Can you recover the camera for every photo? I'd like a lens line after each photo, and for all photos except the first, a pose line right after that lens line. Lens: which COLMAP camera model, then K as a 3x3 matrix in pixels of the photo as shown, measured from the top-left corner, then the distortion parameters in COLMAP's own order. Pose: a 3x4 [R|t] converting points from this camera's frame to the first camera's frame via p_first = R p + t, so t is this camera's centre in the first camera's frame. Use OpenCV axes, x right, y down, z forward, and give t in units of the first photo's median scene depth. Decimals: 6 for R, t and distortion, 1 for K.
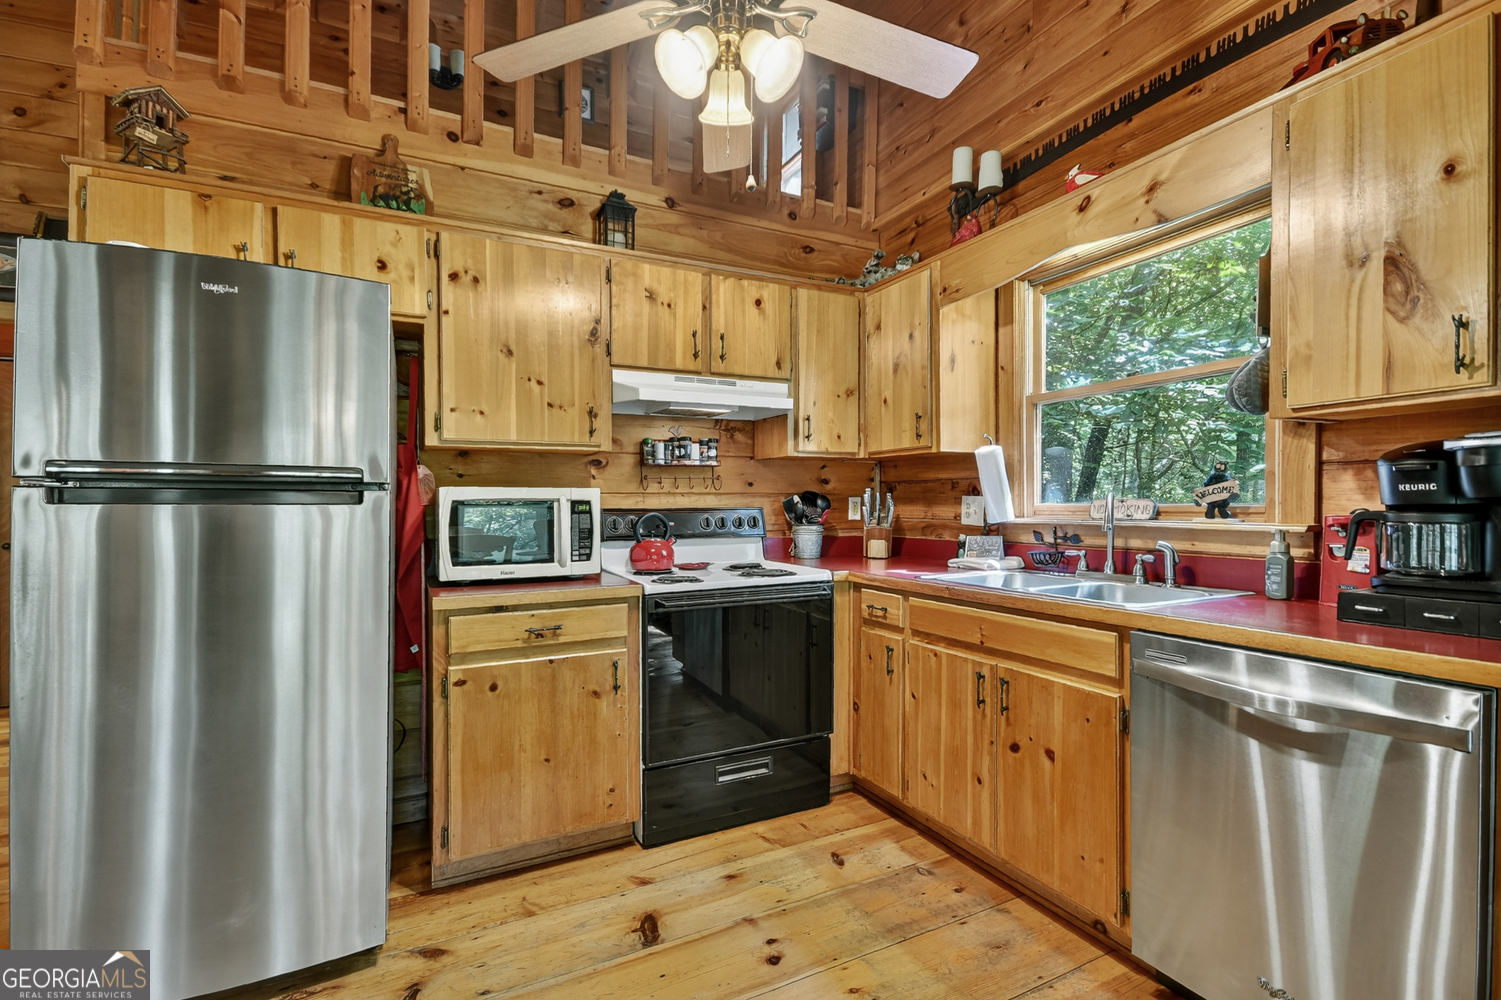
lens RADIAL K [[678.5, 0, 752.5], [0, 678.5, 509.6], [0, 0, 1]] dist [0.000862, -0.000439]
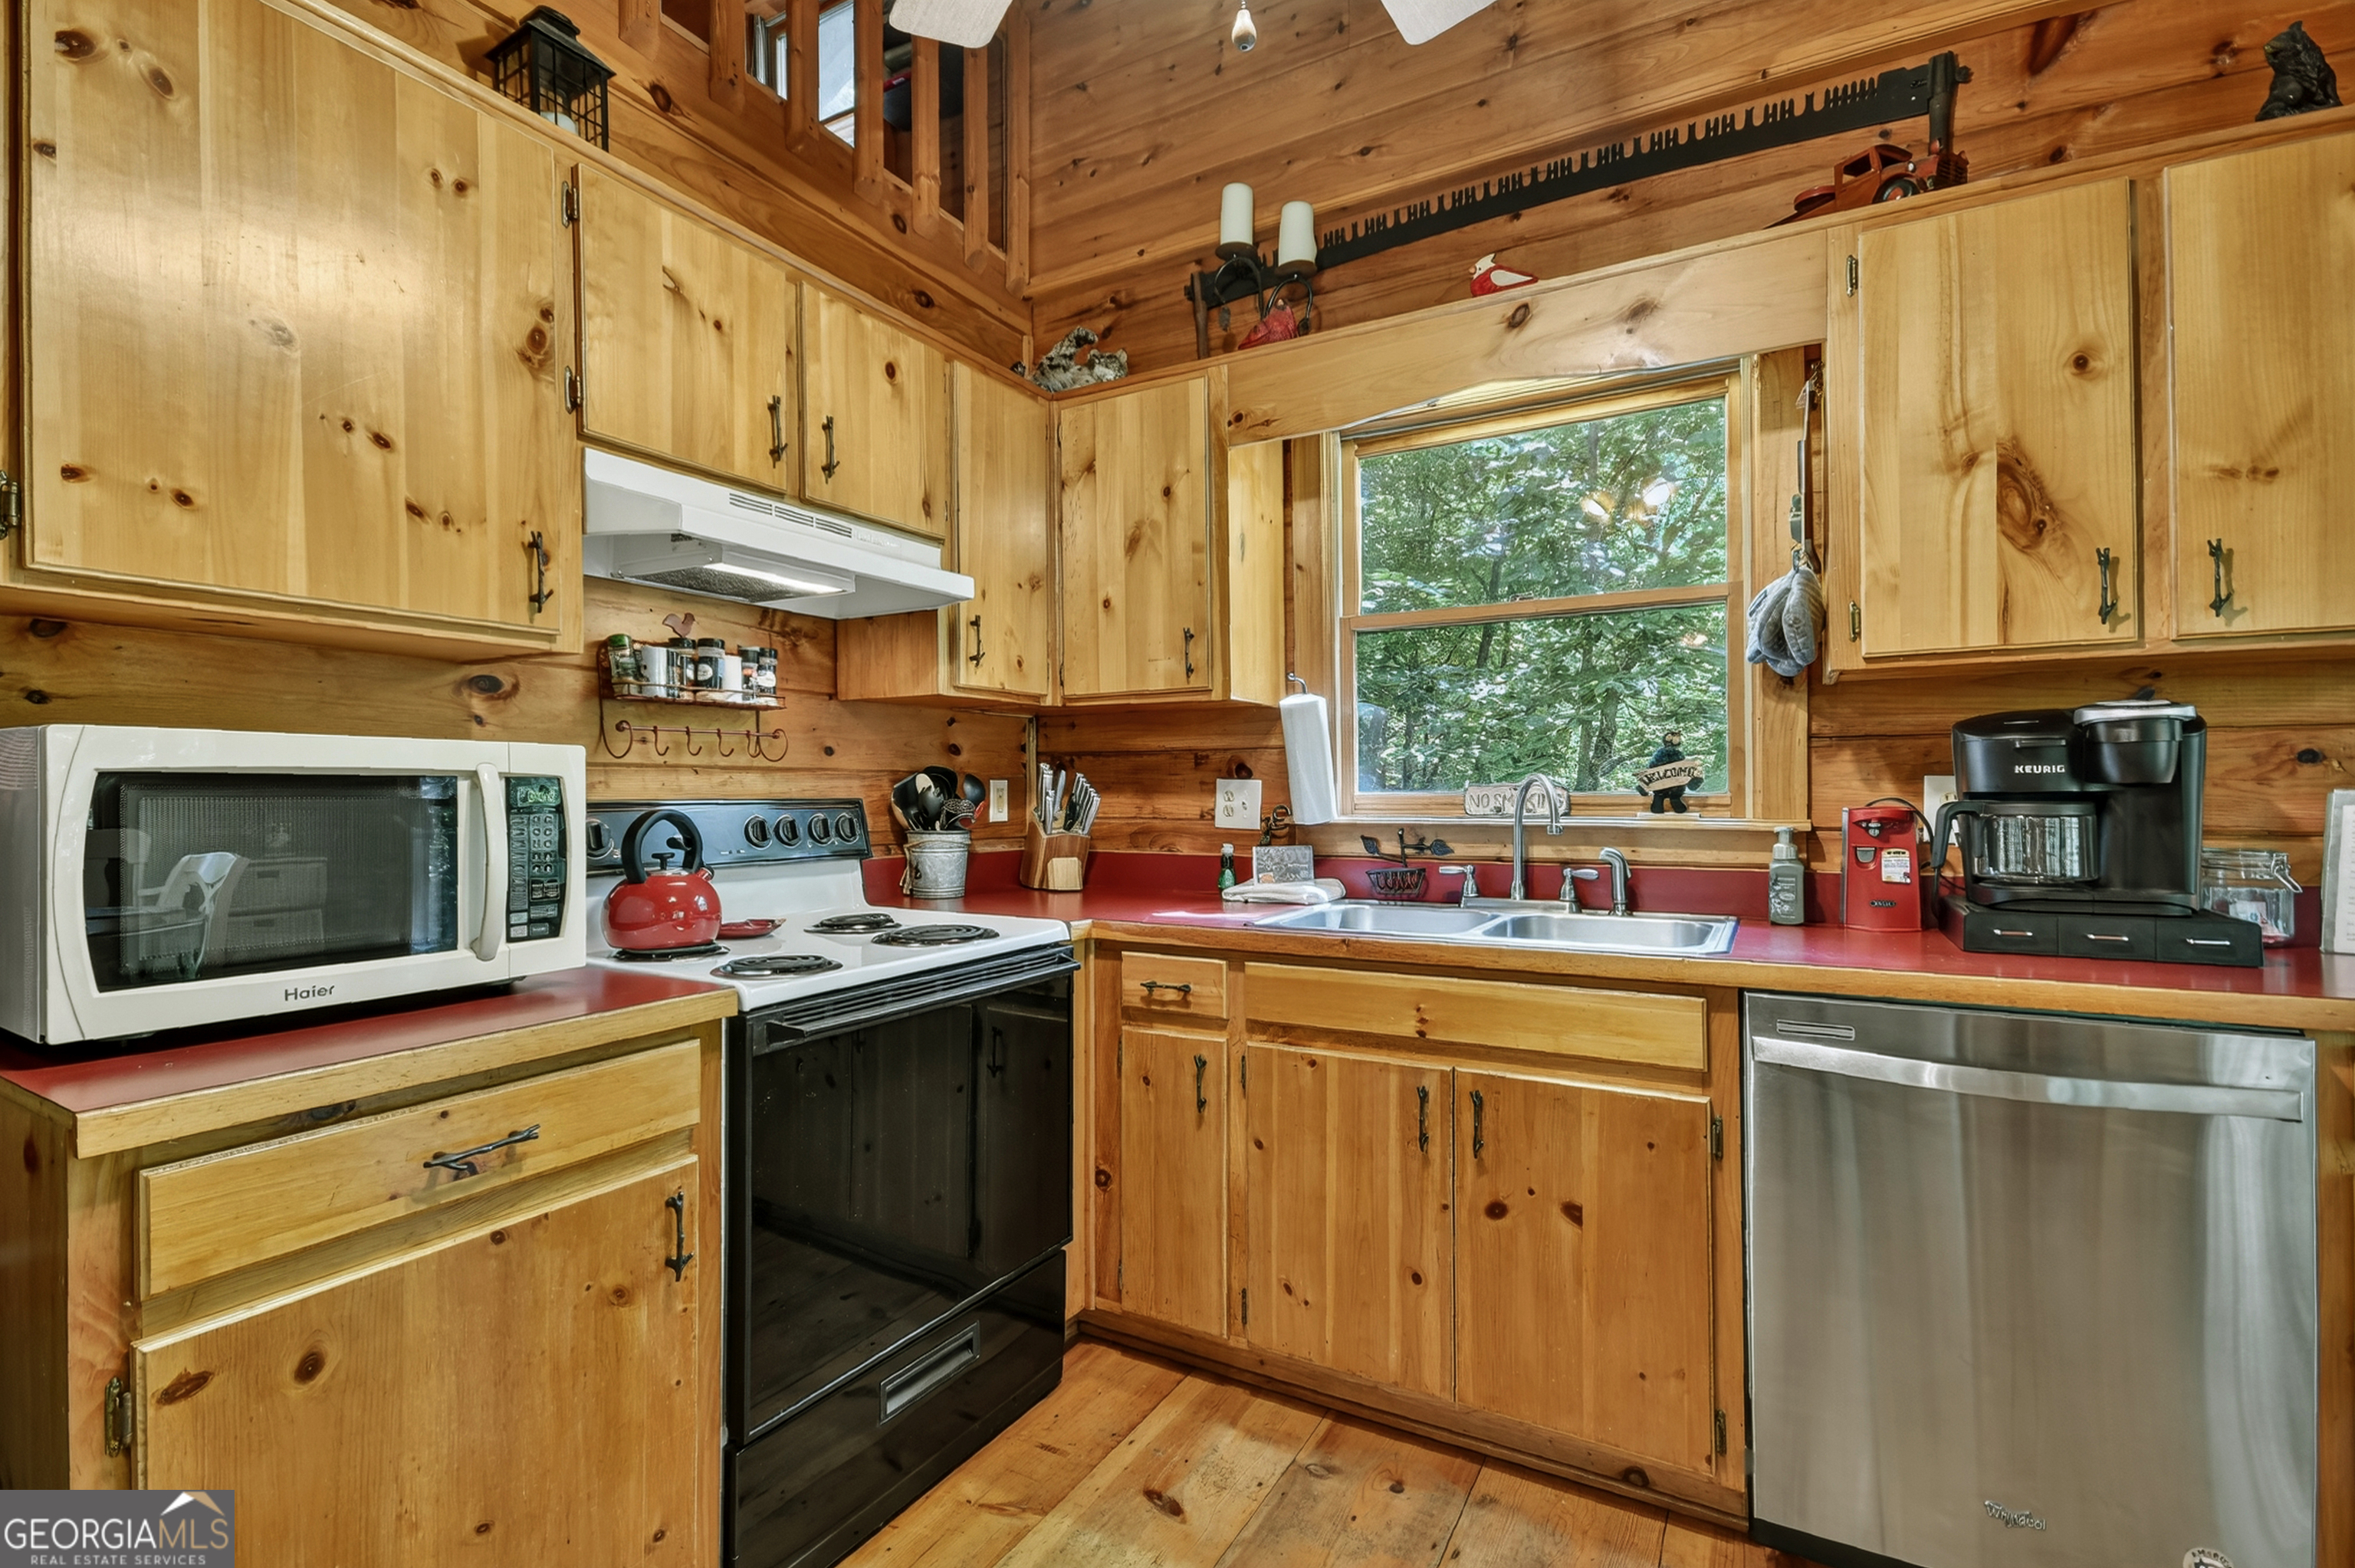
lens RADIAL K [[1049.5, 0, 1181.9], [0, 1049.5, 794.1], [0, 0, 1]] dist [0.009933, -0.008547]
pose [[0.833610, 0.004319, 0.552337, -0.272301], [0.001874, 0.999942, -0.010647, 0.003183], [-0.552350, 0.009911, 0.833553, 0.319930]]
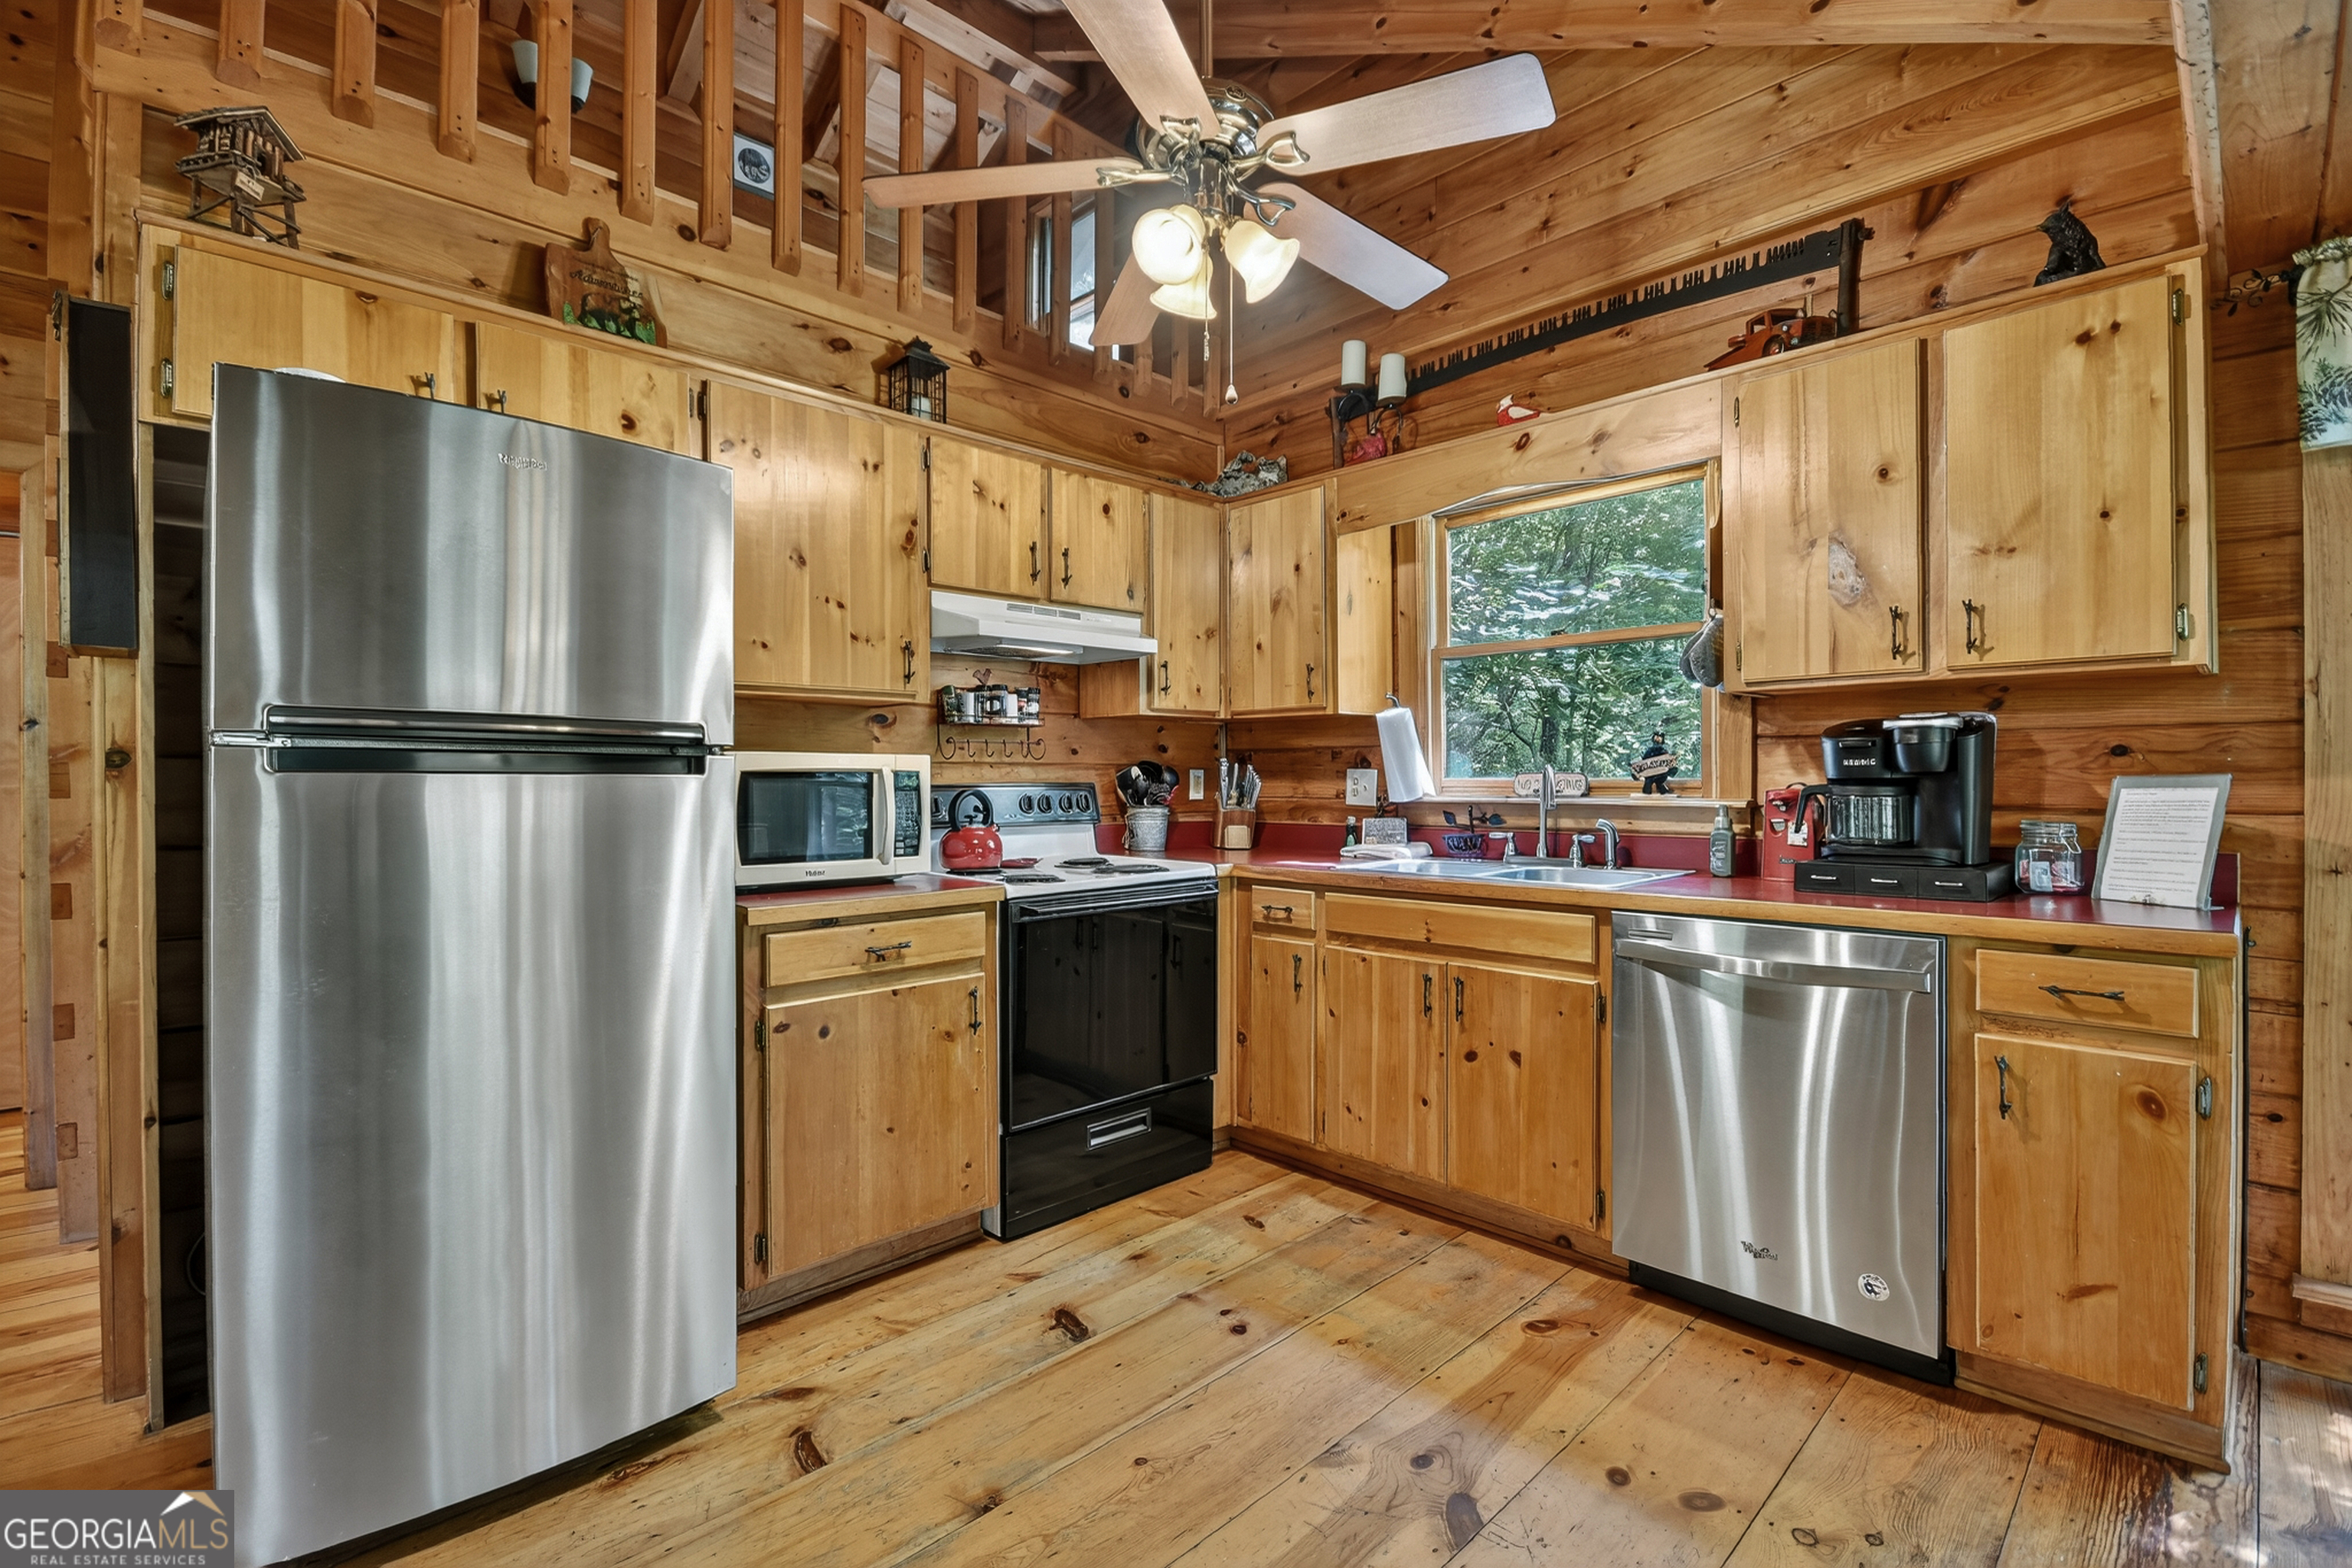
lens RADIAL K [[1044.1, 0, 1186.2], [0, 1044.1, 776.0], [0, 0, 1]] dist [0.000473, -0.003474]
pose [[0.953270, 0.004221, 0.302090, -0.302670], [-0.000135, 0.999908, -0.013544, 0.006115], [-0.302119, 0.012870, 0.953183, -0.145017]]
